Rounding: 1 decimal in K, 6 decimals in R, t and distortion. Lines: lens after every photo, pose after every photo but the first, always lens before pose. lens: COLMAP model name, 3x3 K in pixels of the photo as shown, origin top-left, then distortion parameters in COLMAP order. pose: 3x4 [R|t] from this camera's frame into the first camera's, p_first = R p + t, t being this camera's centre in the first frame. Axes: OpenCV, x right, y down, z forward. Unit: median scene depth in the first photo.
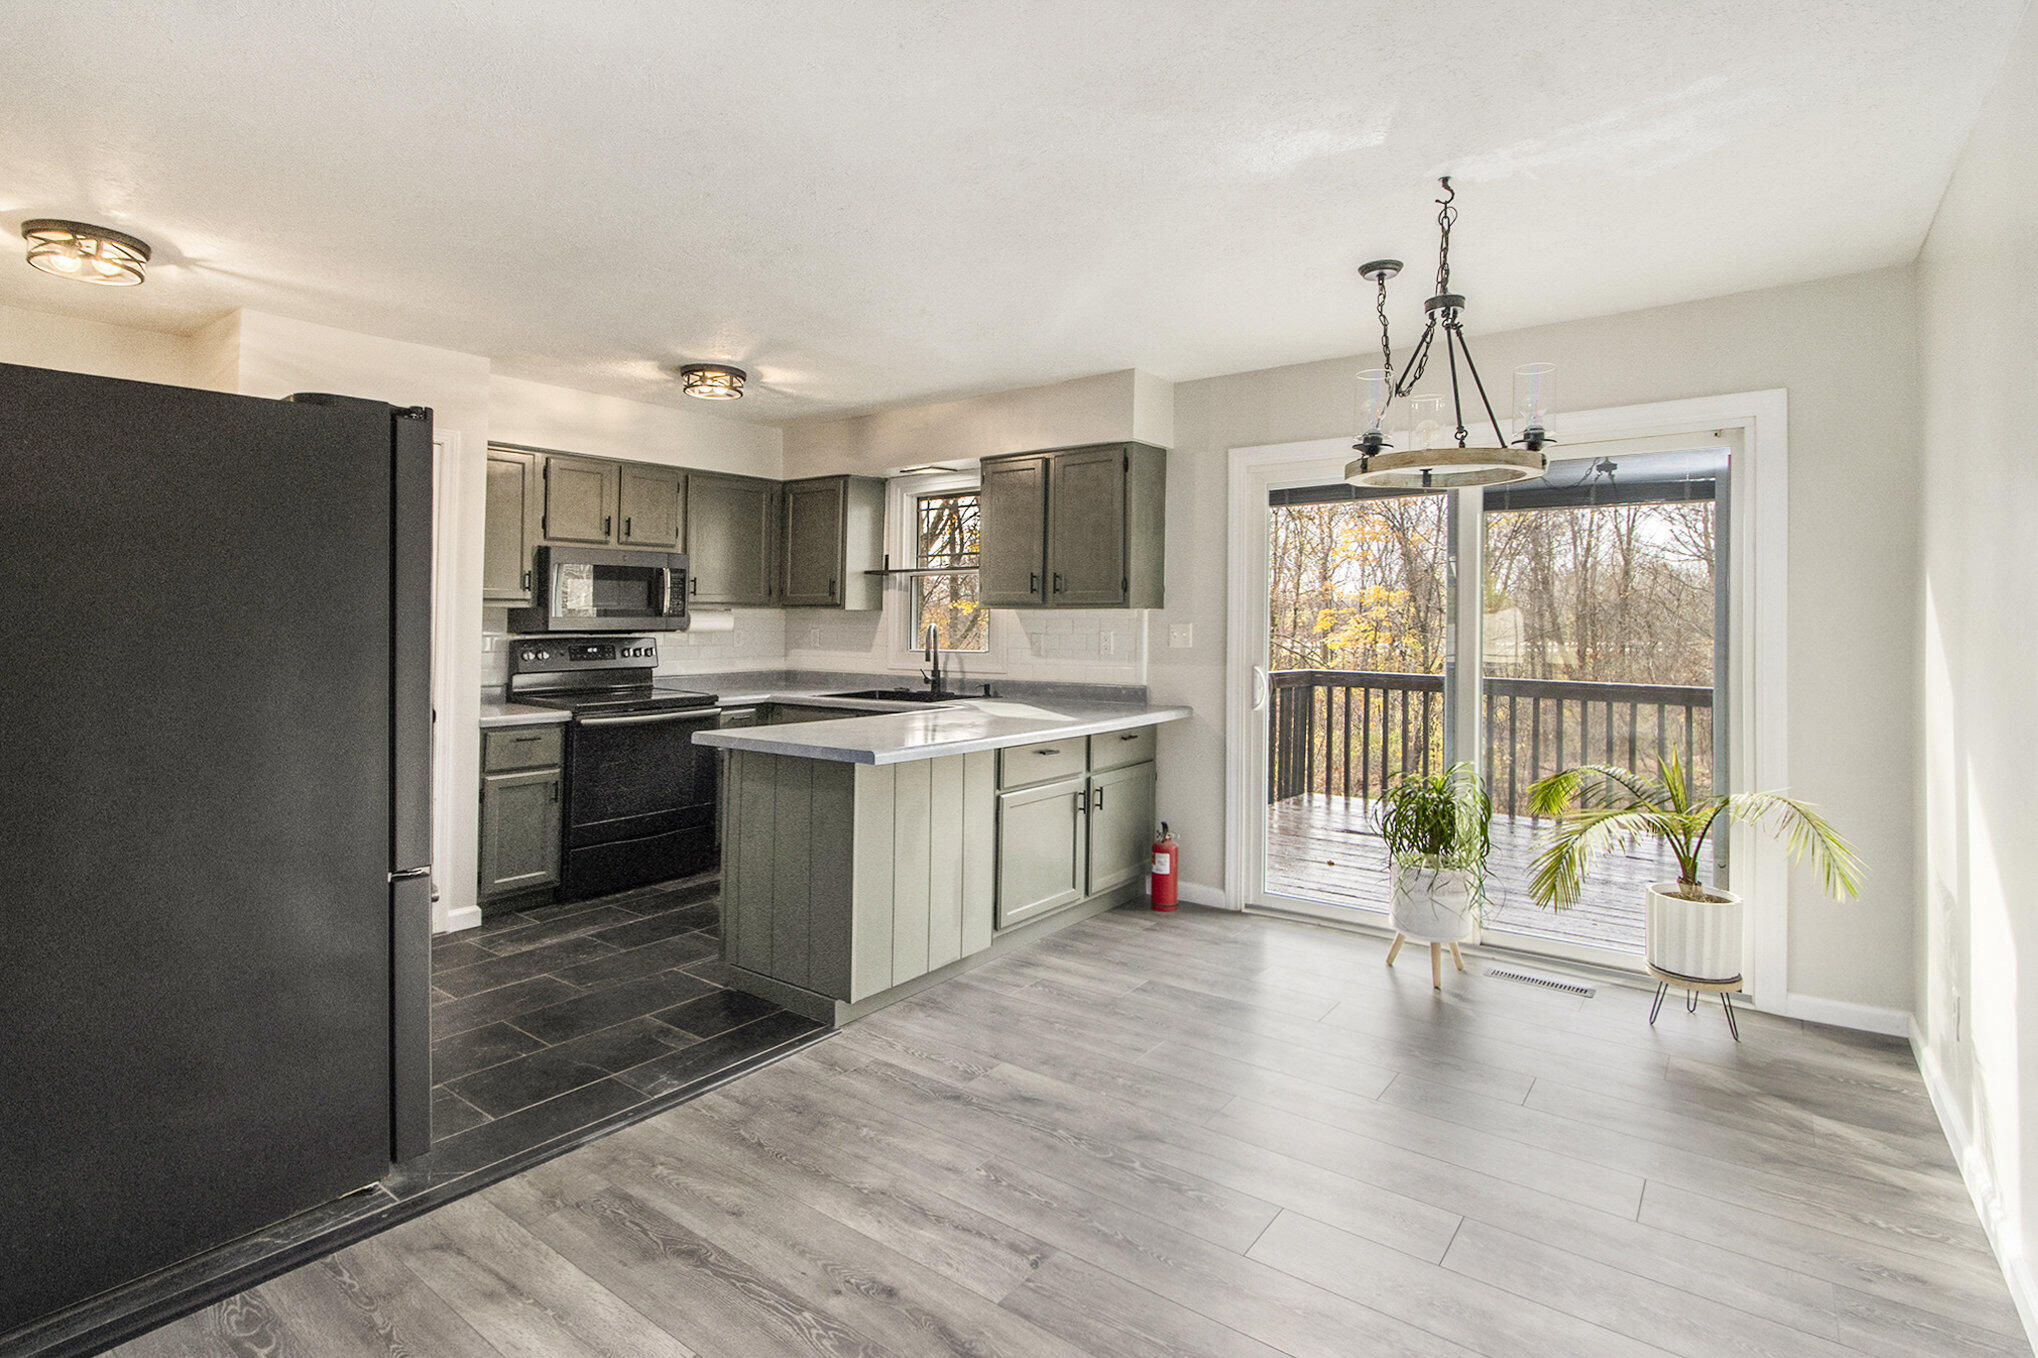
lens RADIAL K [[953.5, 0, 1023.5], [0, 953.5, 545.2], [0, 0, 1]] dist [-0.011050, 0.000137]
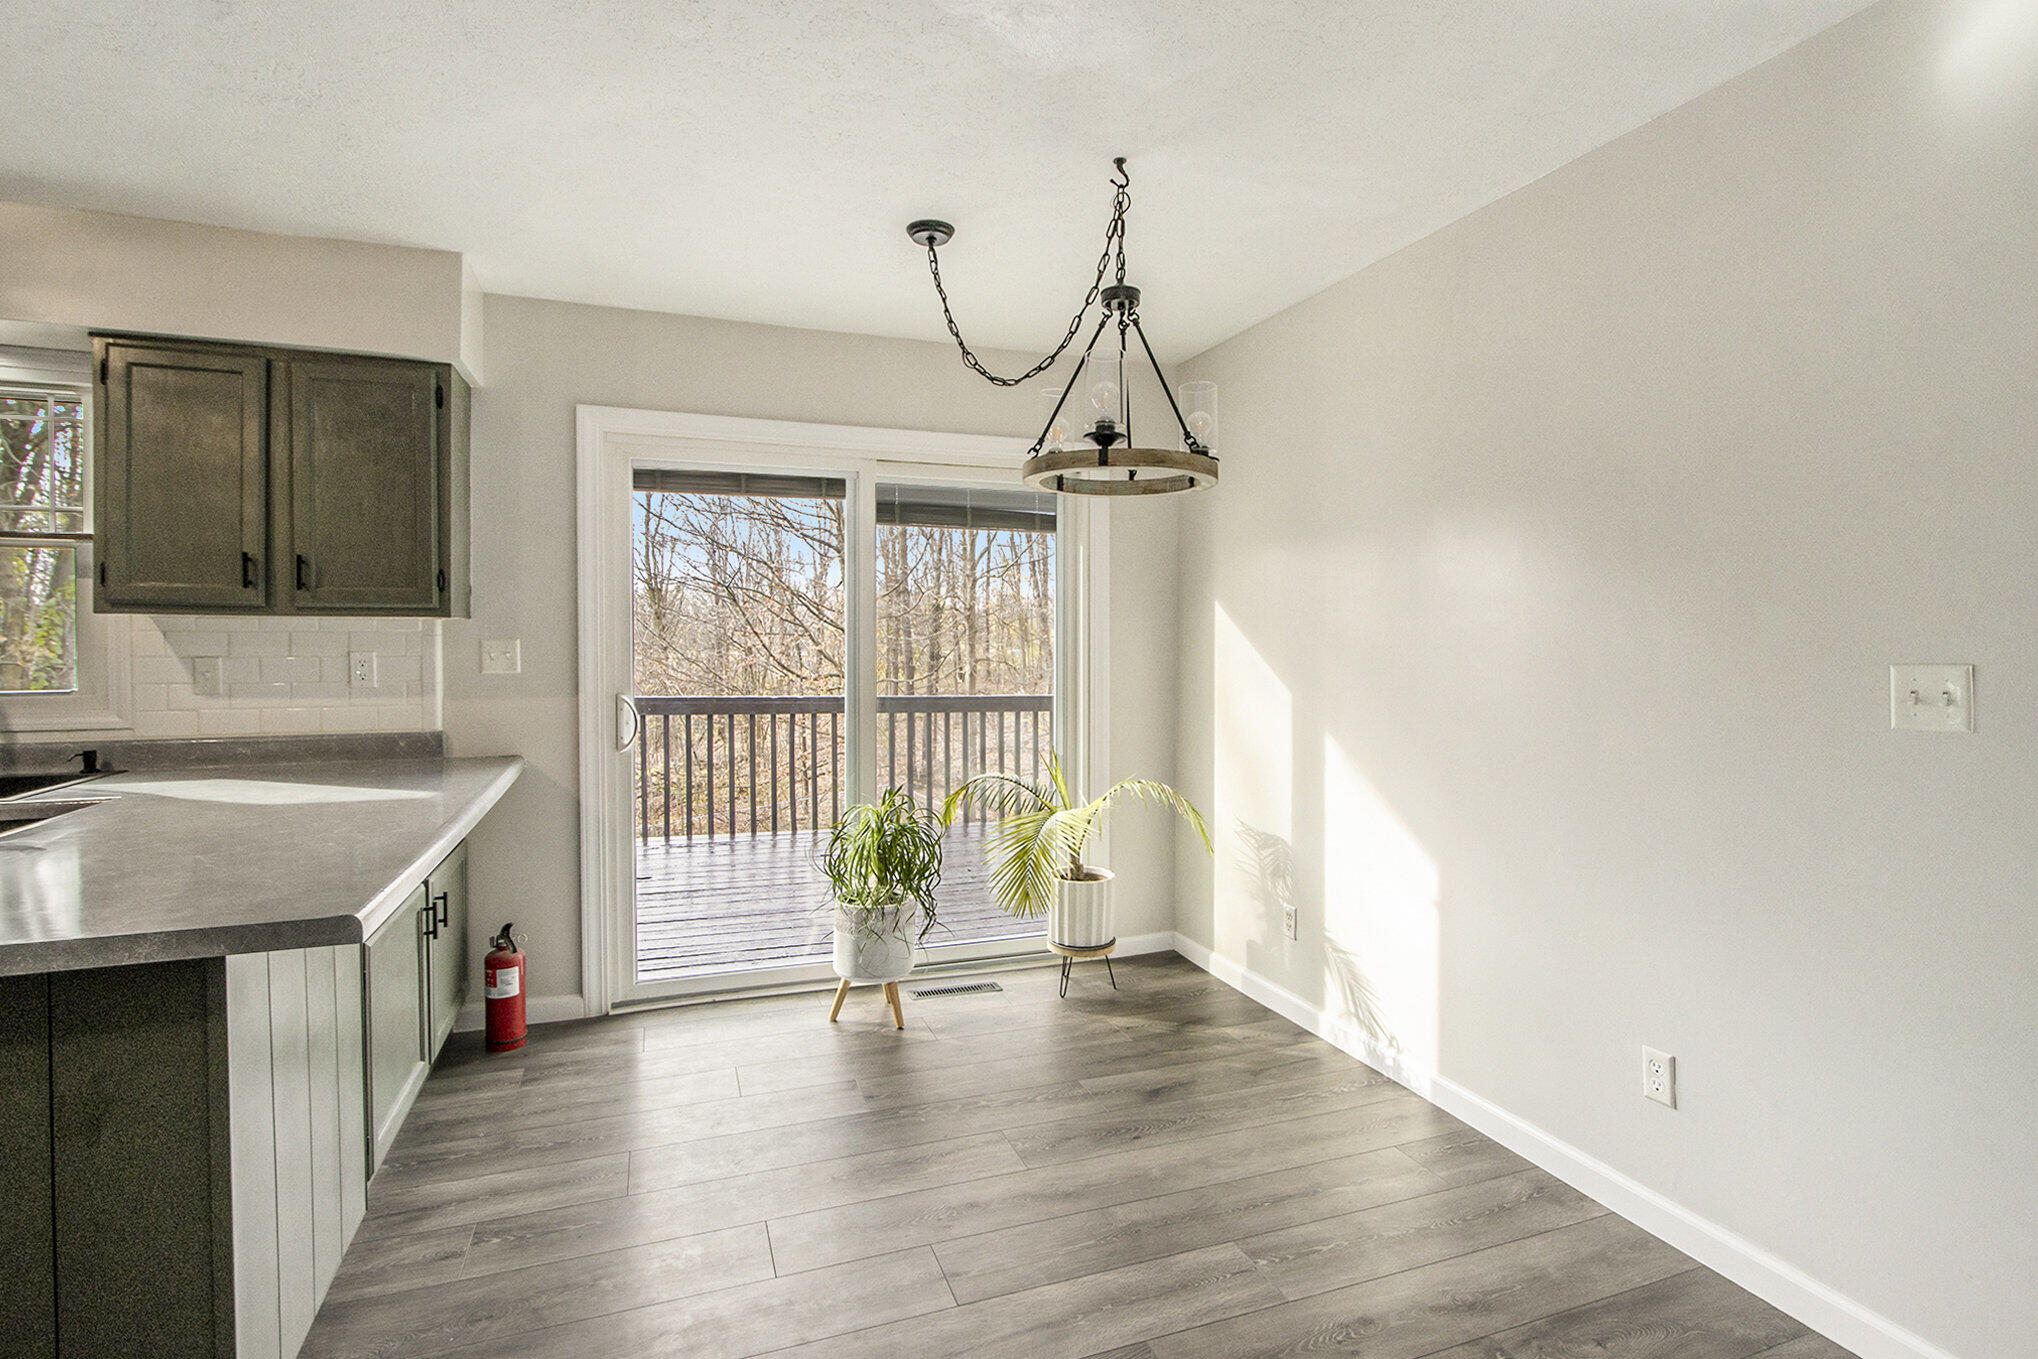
lens RADIAL K [[979.9, 0, 971.6], [0, 979.9, 627.7], [0, 0, 1]] dist [-0.005455, -0.000130]
pose [[0.563738, 0.011144, 0.825878, -0.232790], [-0.067426, 0.997193, 0.032570, 0.026018], [-0.823197, -0.074047, 0.562907, 0.304651]]
